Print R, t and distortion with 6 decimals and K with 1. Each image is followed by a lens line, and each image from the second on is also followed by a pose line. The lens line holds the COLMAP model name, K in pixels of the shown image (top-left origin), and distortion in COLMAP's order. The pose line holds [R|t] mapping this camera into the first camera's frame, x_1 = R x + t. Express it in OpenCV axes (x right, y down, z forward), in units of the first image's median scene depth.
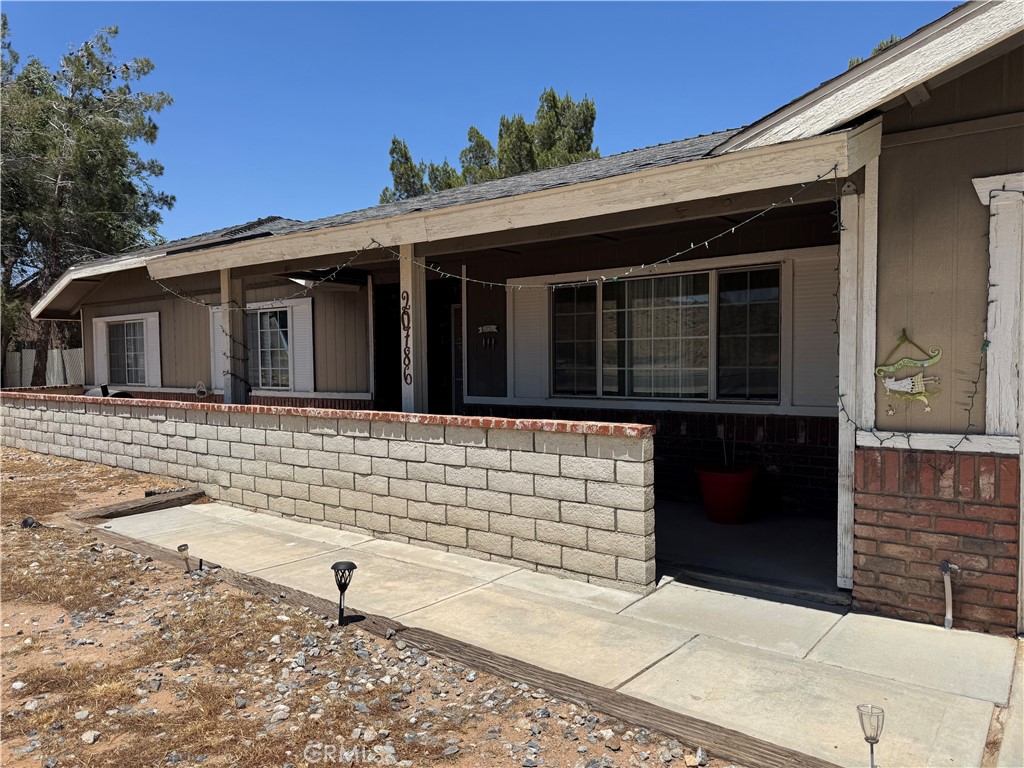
lens RADIAL K [[721.6, 0, 510.0], [0, 721.6, 378.1], [0, 0, 1]] dist [0.065564, -0.000521]
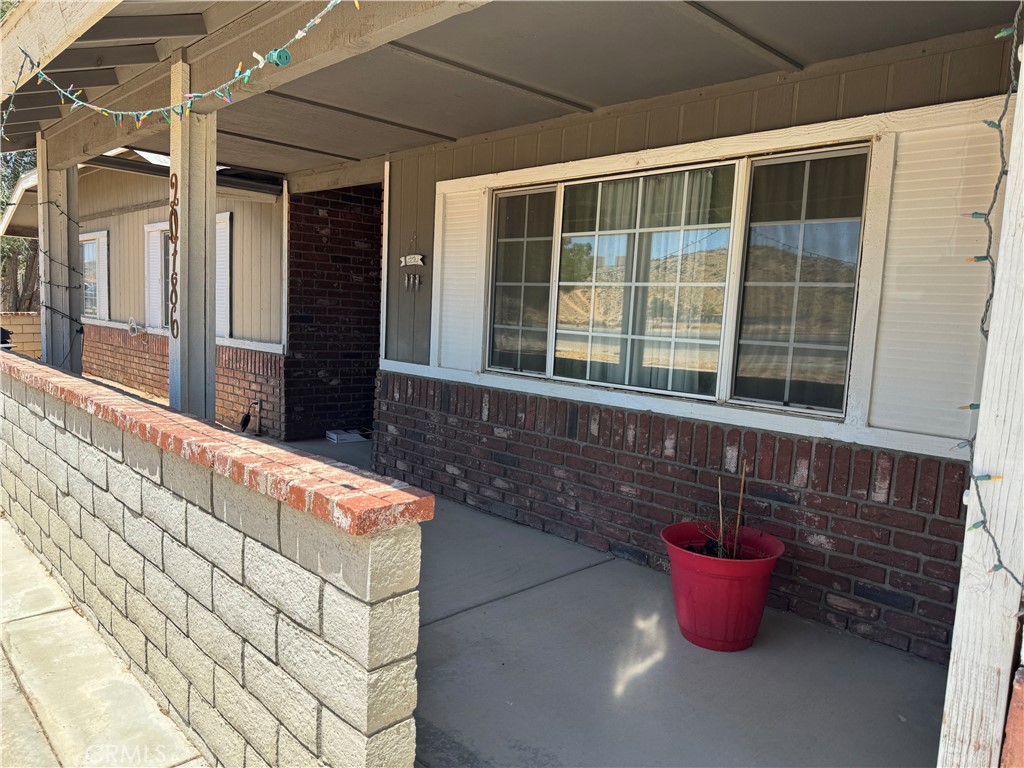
lens RADIAL K [[719.8, 0, 512.0], [0, 719.8, 384.0], [0, 0, 1]] dist [0.054146, -0.073012]
pose [[0.989107, 0.069906, -0.129539, 0.201652], [-0.060178, 0.995171, 0.077549, -0.015848], [0.134334, -0.068909, 0.988537, 0.460521]]
